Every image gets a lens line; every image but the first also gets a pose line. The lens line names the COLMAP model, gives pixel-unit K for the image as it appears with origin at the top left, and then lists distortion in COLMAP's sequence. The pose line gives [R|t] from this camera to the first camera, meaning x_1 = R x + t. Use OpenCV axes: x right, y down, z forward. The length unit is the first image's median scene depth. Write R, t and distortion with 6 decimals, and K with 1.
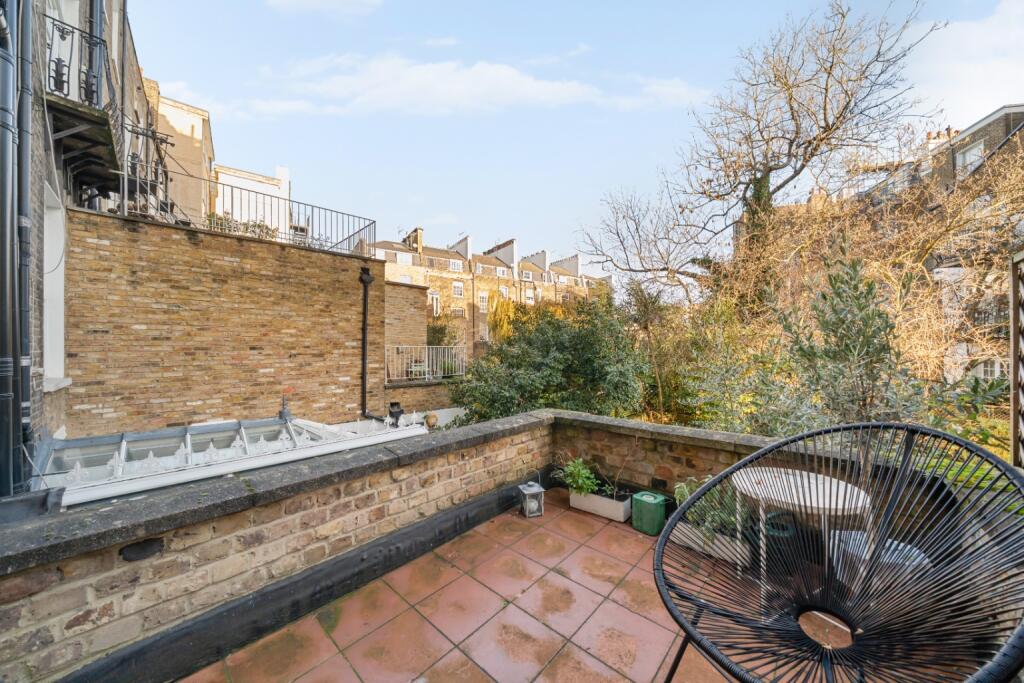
lens RADIAL K [[358.6, 0, 512.0], [0, 358.6, 341.5], [0, 0, 1]] dist [-0.000282, -0.000007]
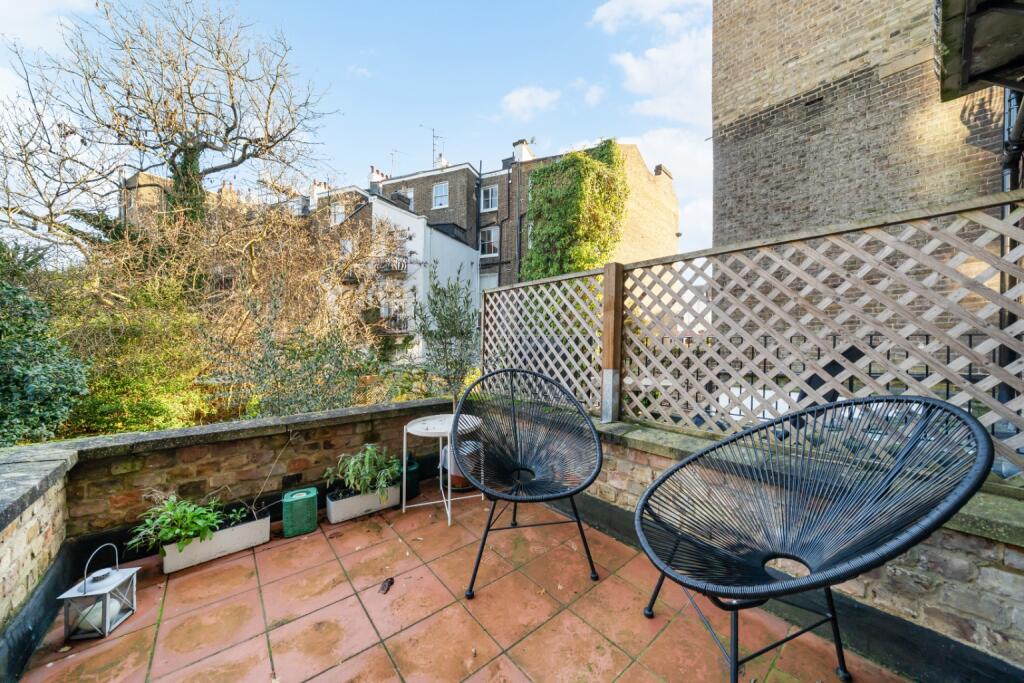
lens RADIAL K [[356.5, 0, 525.3], [0, 356.5, 337.1], [0, 0, 1]] dist [0.000455, 0.000106]
pose [[0.131362, 0.011039, 0.991273, -0.385253], [-0.017717, 0.999804, -0.008786, 0.032420], [-0.991176, -0.016408, 0.131532, 0.290116]]
